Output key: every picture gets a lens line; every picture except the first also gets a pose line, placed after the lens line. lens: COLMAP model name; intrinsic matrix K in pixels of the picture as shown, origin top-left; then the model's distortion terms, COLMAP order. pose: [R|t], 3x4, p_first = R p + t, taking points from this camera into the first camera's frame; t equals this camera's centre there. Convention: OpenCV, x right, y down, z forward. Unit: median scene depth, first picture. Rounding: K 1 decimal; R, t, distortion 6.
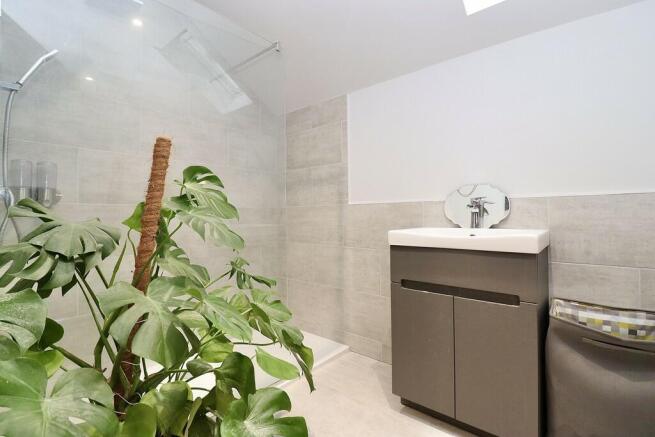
lens RADIAL K [[302.7, 0, 329.1], [0, 302.7, 209.8], [0, 0, 1]] dist [0.000337, -0.013761]
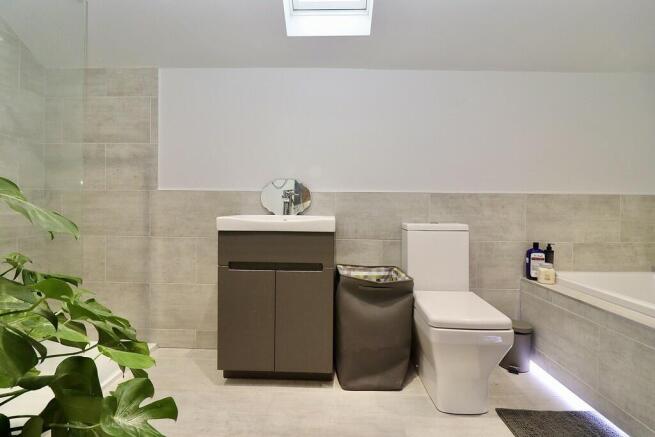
lens RADIAL K [[302.7, 0, 329.1], [0, 302.7, 209.8], [0, 0, 1]] dist [0.000337, -0.013761]
pose [[0.772391, 0.010878, 0.635054, -0.146028], [-0.029747, 0.999376, 0.019062, 0.011016], [-0.634450, -0.033615, 0.772232, -0.043921]]
